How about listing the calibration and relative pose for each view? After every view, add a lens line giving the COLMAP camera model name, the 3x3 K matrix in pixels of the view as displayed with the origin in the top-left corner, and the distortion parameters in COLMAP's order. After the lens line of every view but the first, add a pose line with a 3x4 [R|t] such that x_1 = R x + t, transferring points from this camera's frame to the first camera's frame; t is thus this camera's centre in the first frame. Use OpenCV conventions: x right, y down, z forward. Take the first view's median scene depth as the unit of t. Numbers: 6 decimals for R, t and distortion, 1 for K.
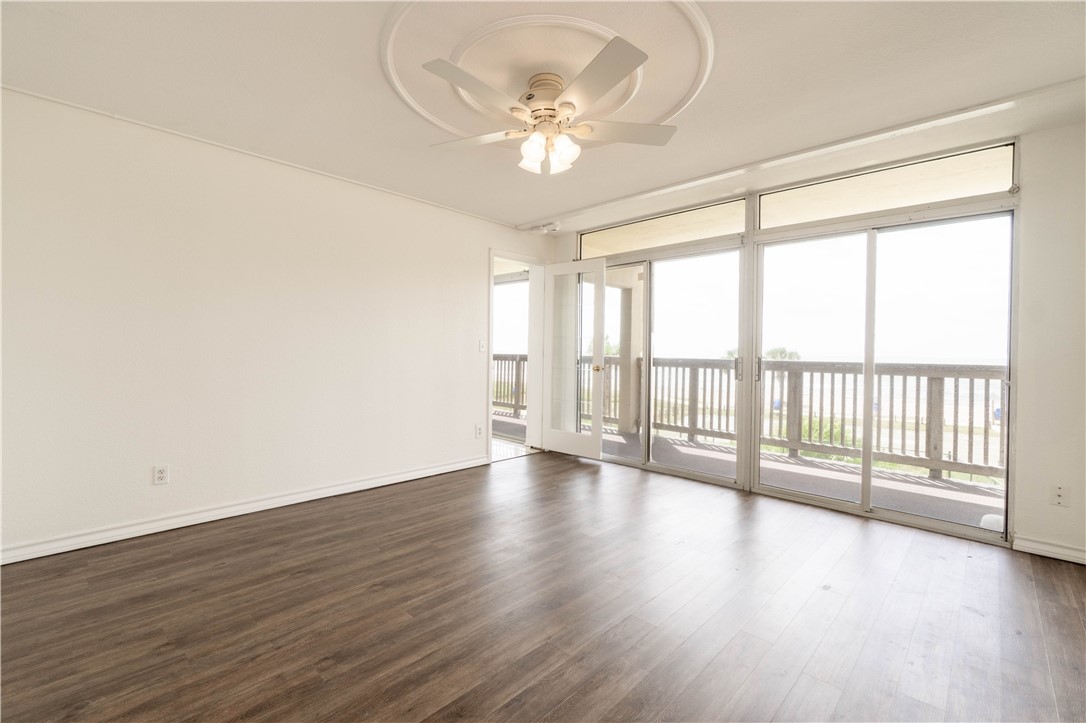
lens RADIAL K [[469.3, 0, 543.4], [0, 469.3, 357.0], [0, 0, 1]] dist [0.000331, 0.000018]
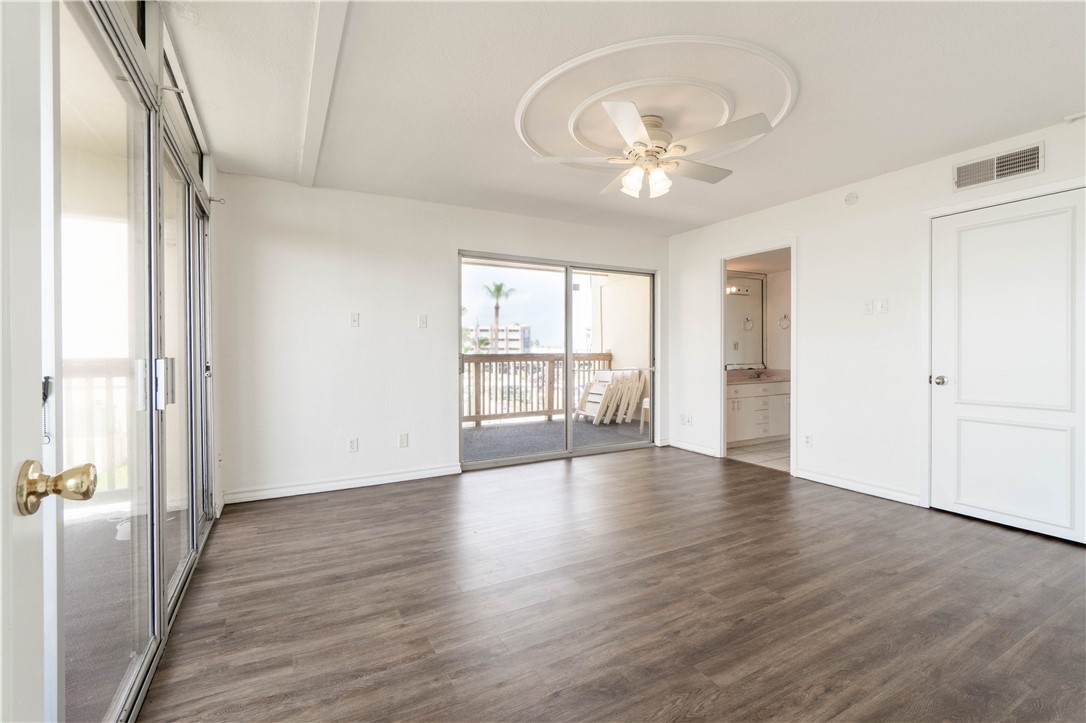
lens RADIAL K [[469.3, 0, 543.4], [0, 469.3, 357.0], [0, 0, 1]] dist [0.000331, 0.000018]
pose [[-0.950827, -0.022395, 0.308912, -0.101585], [-0.017827, 0.999686, 0.017601, -0.004280], [-0.309210, 0.011229, -0.950928, 1.964338]]
